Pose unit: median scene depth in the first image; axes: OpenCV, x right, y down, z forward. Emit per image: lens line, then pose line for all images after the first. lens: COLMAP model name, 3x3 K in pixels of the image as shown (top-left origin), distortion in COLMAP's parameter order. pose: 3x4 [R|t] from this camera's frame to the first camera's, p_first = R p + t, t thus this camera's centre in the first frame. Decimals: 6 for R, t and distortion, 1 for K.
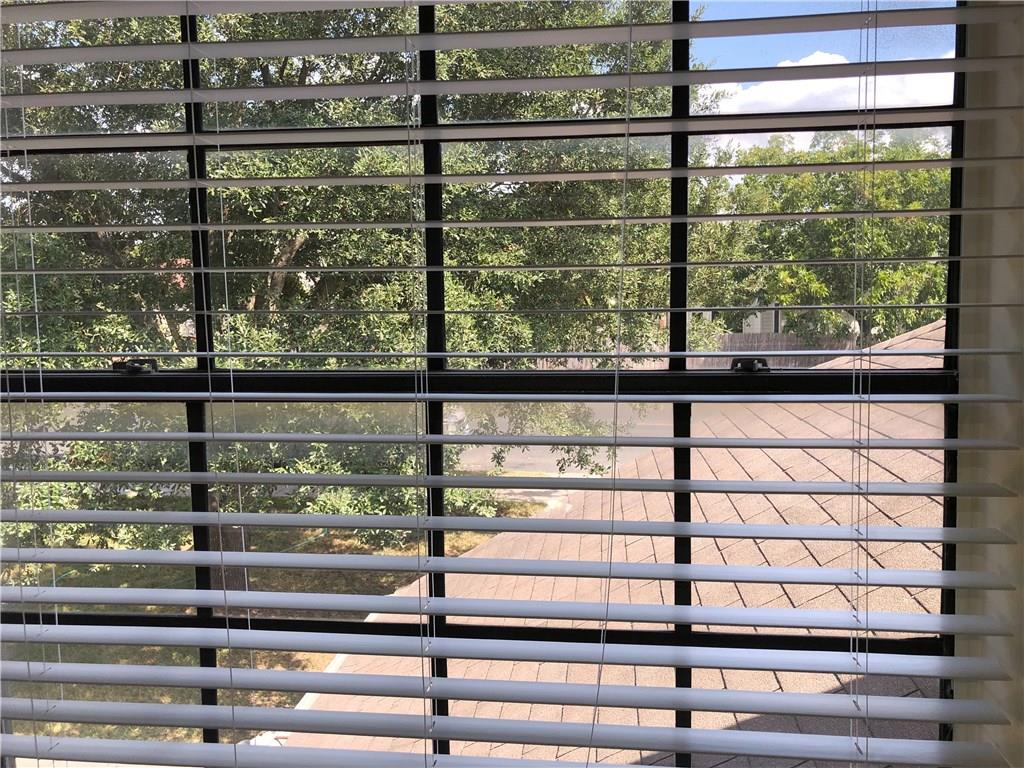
lens RADIAL K [[837.7, 0, 519.2], [0, 837.7, 371.0], [0, 0, 1]] dist [0.021278, -0.001935]
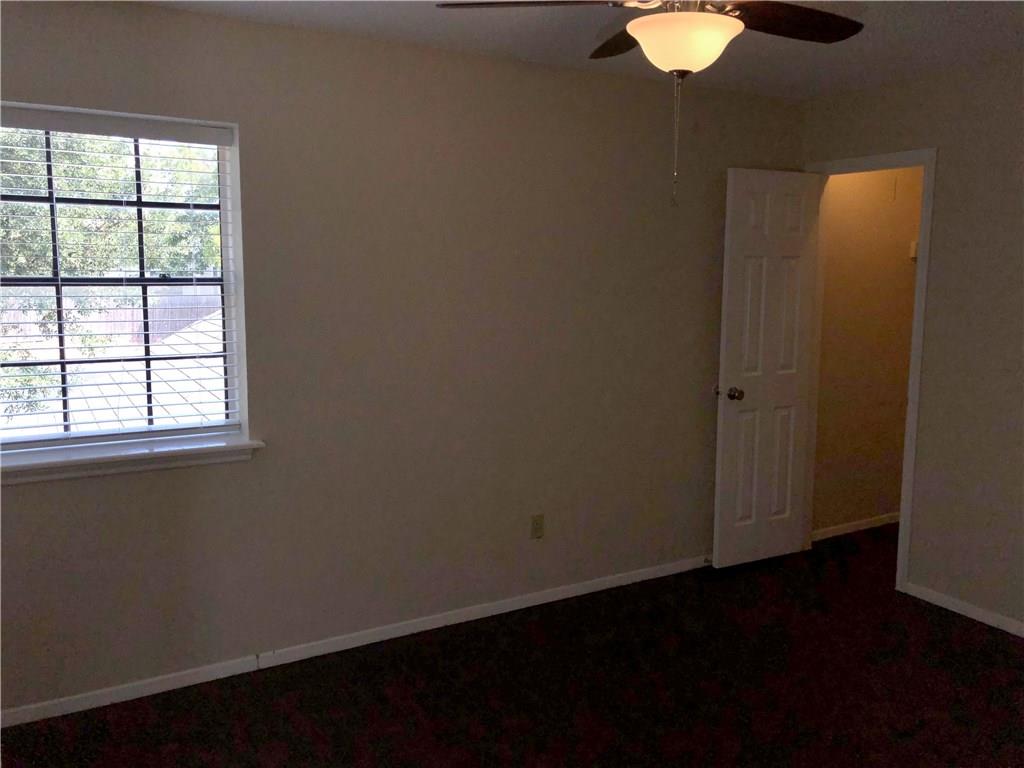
lens RADIAL K [[837.7, 0, 519.2], [0, 837.7, 371.0], [0, 0, 1]] dist [0.021278, -0.001935]
pose [[0.803981, -0.057381, 0.591880, -0.581119], [0.032409, 0.998082, 0.052738, 0.233989], [-0.593771, -0.023218, 0.804299, -2.471156]]
